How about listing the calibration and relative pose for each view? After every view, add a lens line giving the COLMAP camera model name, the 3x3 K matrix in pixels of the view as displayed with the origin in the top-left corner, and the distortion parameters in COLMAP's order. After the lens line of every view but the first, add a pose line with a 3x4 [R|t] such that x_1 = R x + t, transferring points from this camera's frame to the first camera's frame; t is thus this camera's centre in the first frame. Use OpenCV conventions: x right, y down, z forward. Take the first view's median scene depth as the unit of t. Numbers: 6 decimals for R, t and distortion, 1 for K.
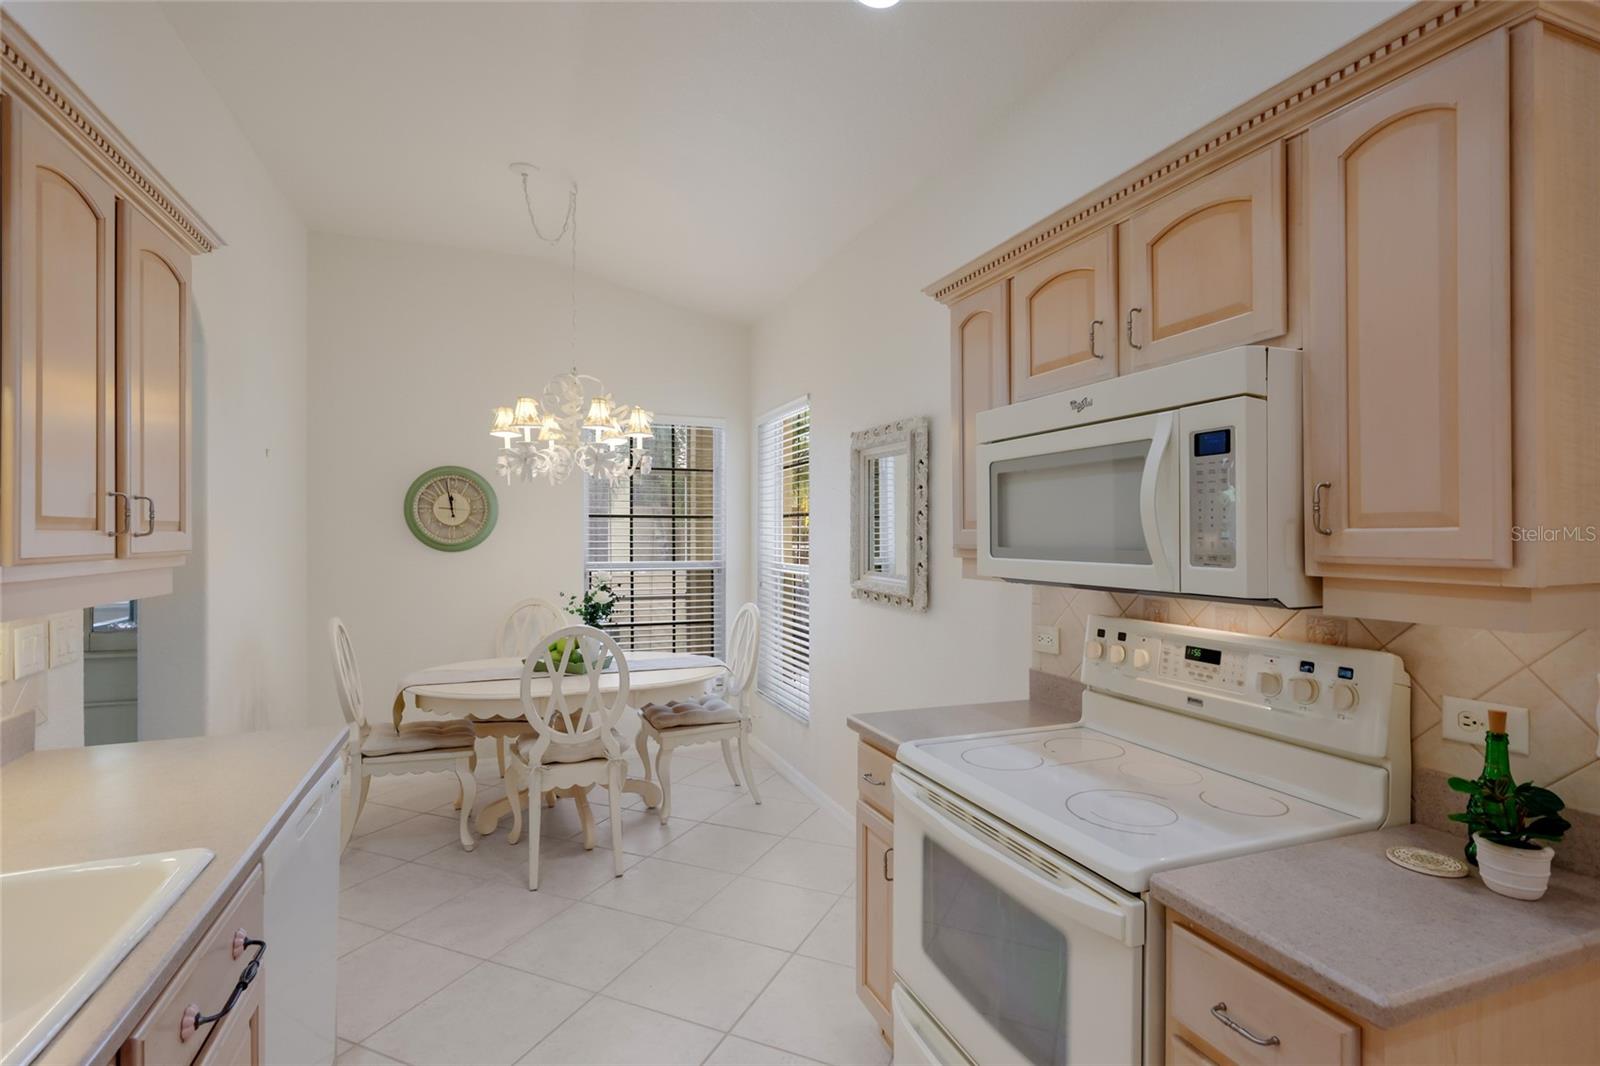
lens RADIAL K [[777.0, 0, 797.1], [0, 777.0, 534.7], [0, 0, 1]] dist [0.003401, 0.002237]
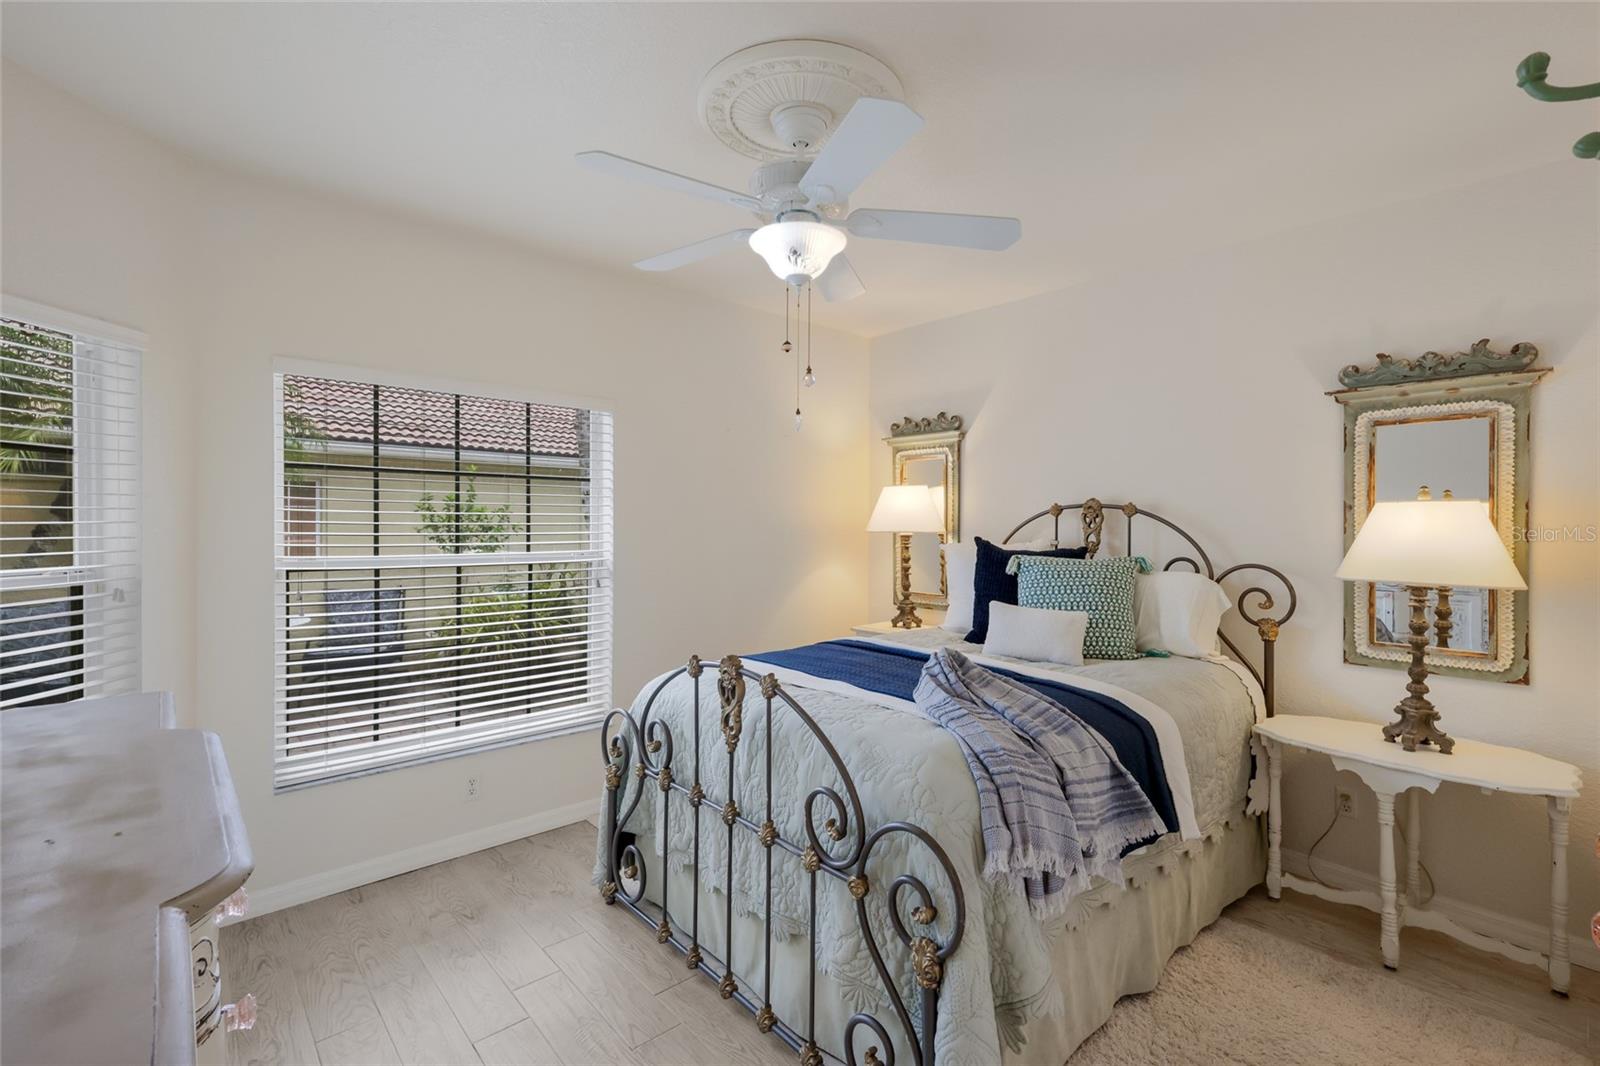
lens RADIAL K [[697.2, 0, 800.5], [0, 697.2, 528.0], [0, 0, 1]] dist [0.004173, 0.000607]
pose [[-0.371072, -0.003875, 0.928596, -0.677506], [0.007934, 0.999942, 0.007343, 0.012706], [-0.928570, 0.010092, -0.371020, 0.822501]]
